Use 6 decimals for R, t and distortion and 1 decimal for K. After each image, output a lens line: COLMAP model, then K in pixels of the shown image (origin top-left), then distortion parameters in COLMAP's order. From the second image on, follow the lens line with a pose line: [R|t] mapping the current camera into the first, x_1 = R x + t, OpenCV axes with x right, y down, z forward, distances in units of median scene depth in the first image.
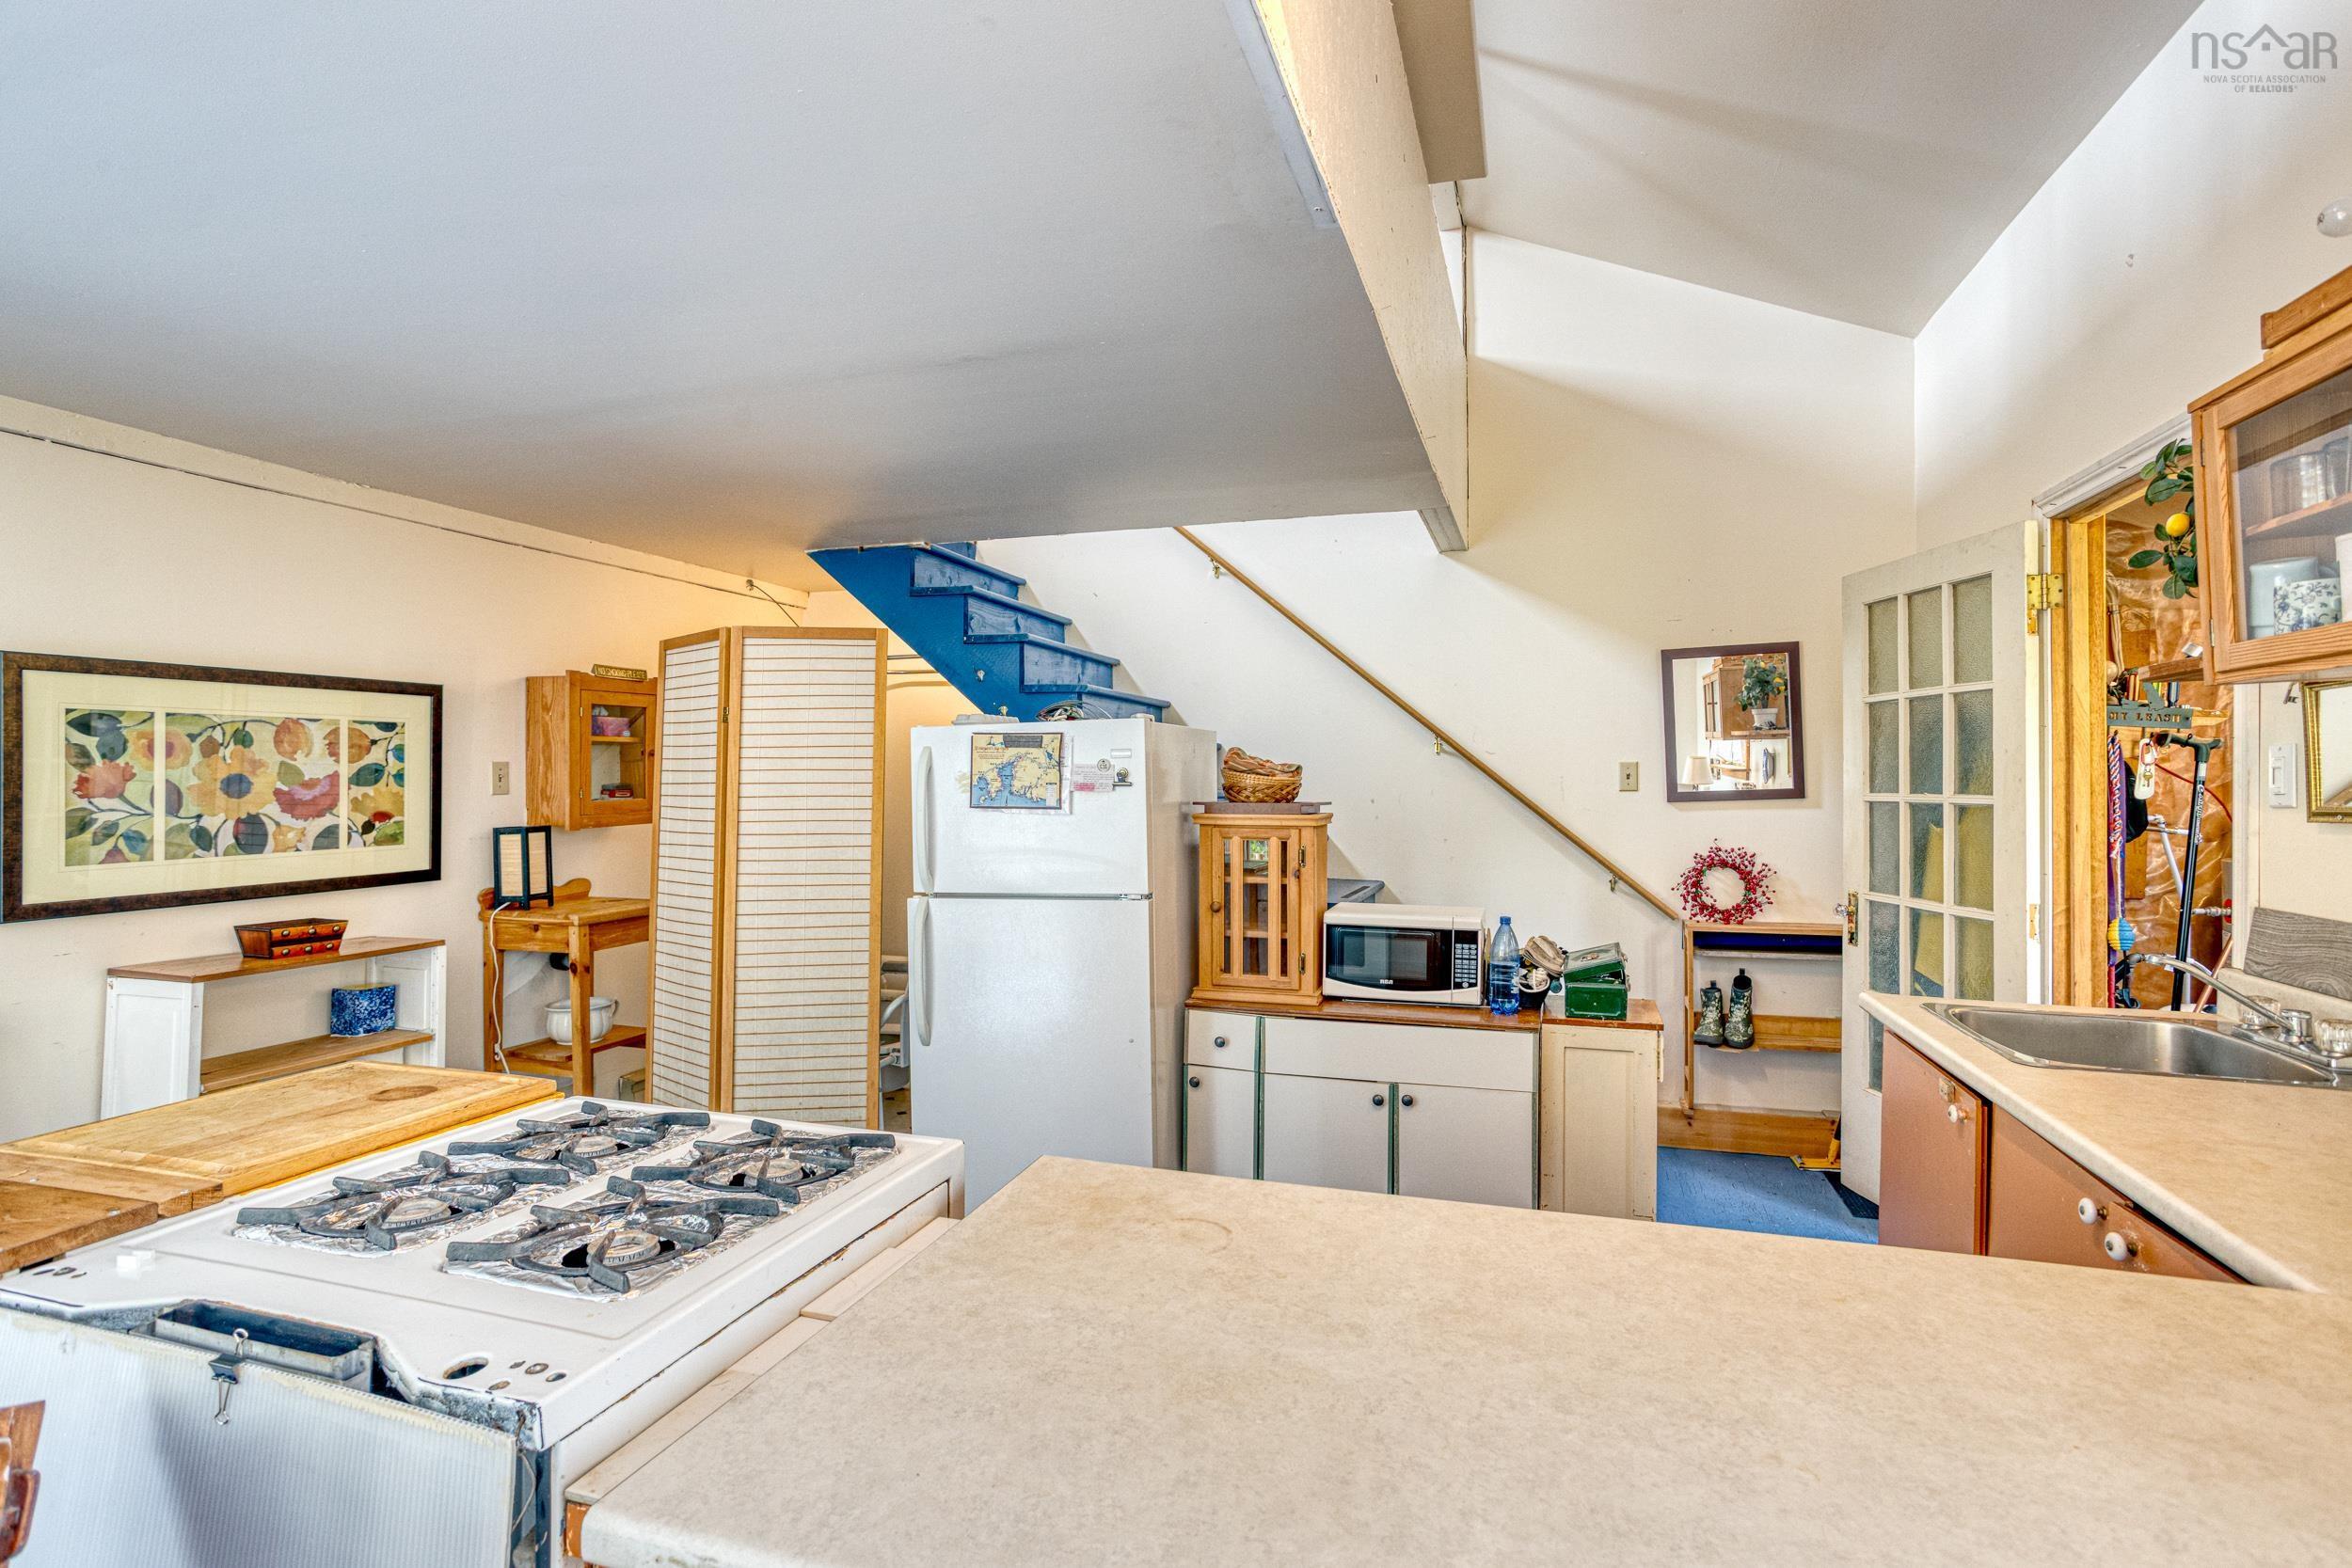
lens RADIAL K [[1135.5, 0, 1179.2], [0, 1135.5, 778.0], [0, 0, 1]] dist [-0.053431, 0.034841]
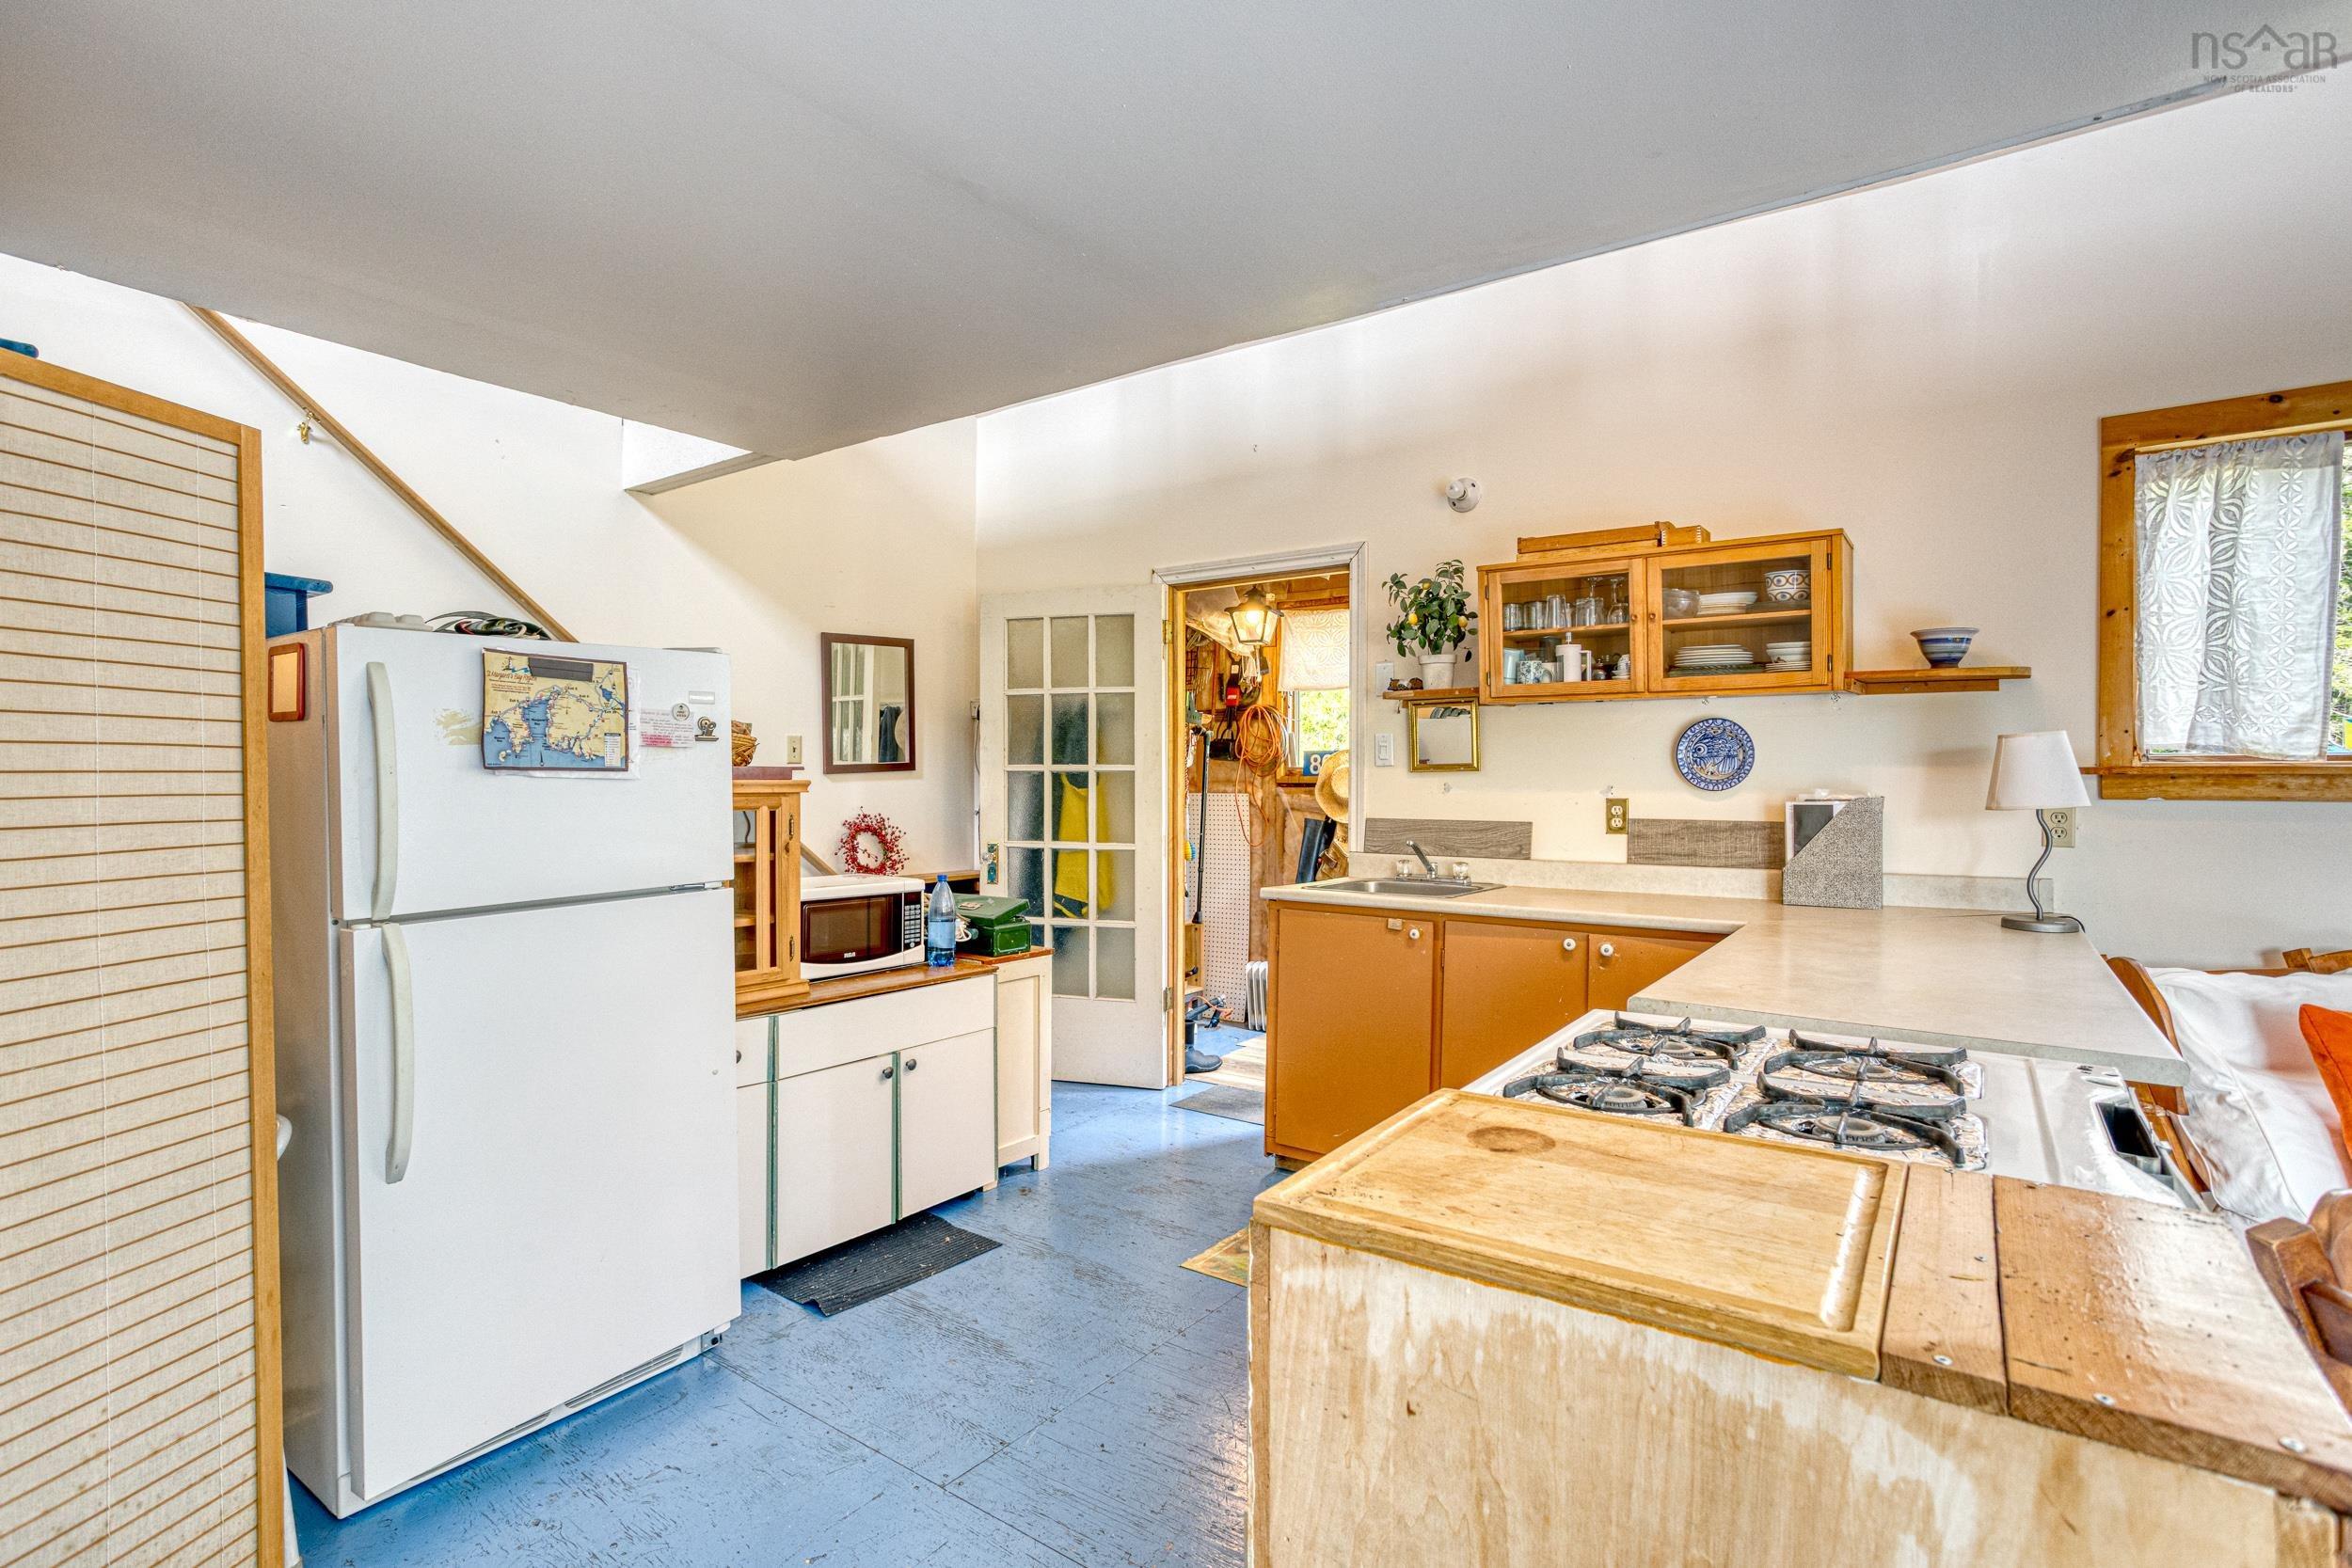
lens RADIAL K [[1135.5, 0, 1179.2], [0, 1135.5, 778.0], [0, 0, 1]] dist [-0.053431, 0.034841]
pose [[0.309175, -0.000335, 0.951005, -0.639965], [-0.004044, 0.999990, 0.001667, 0.028305], [-0.950997, -0.004362, 0.309171, 0.444264]]
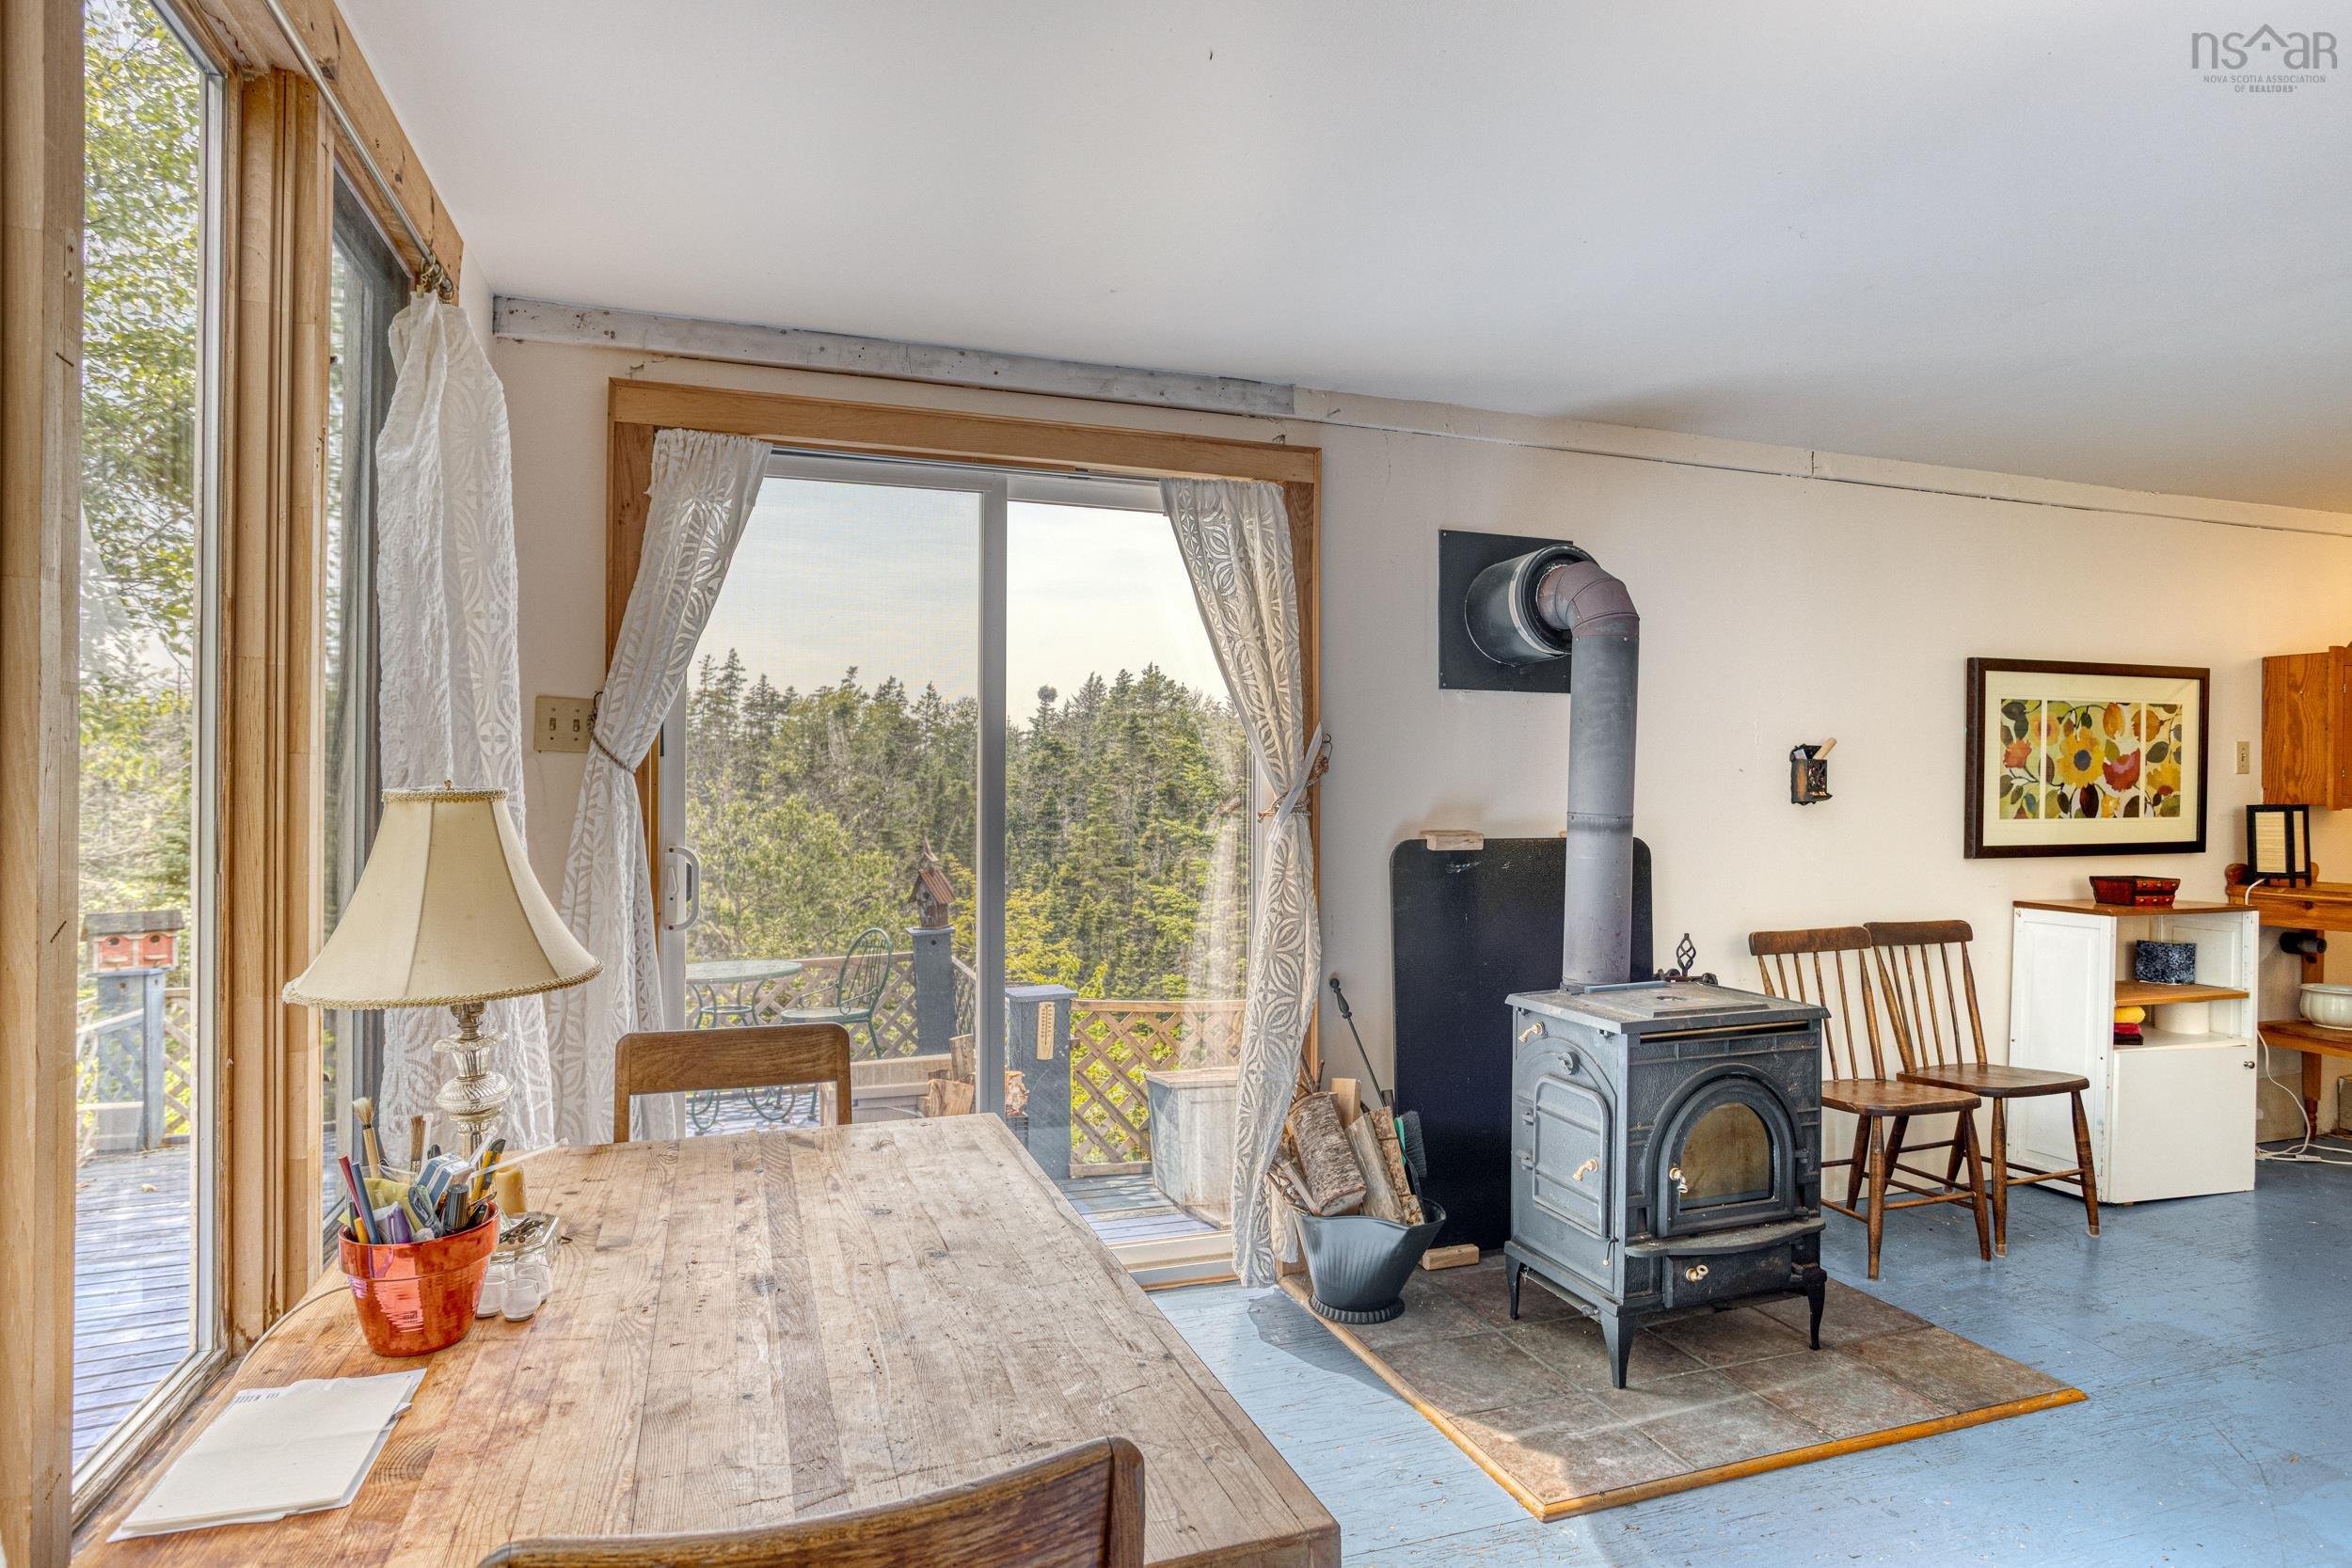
lens RADIAL K [[1275.8, 0, 1176.0], [0, 1275.8, 784.0], [0, 0, 1]] dist [-0.060255, 0.041903]
pose [[0.603568, 0.002153, -0.797309, -0.335765], [-0.006719, 0.999975, -0.002386, 0.039402], [0.797283, 0.006797, 0.603567, -0.548087]]
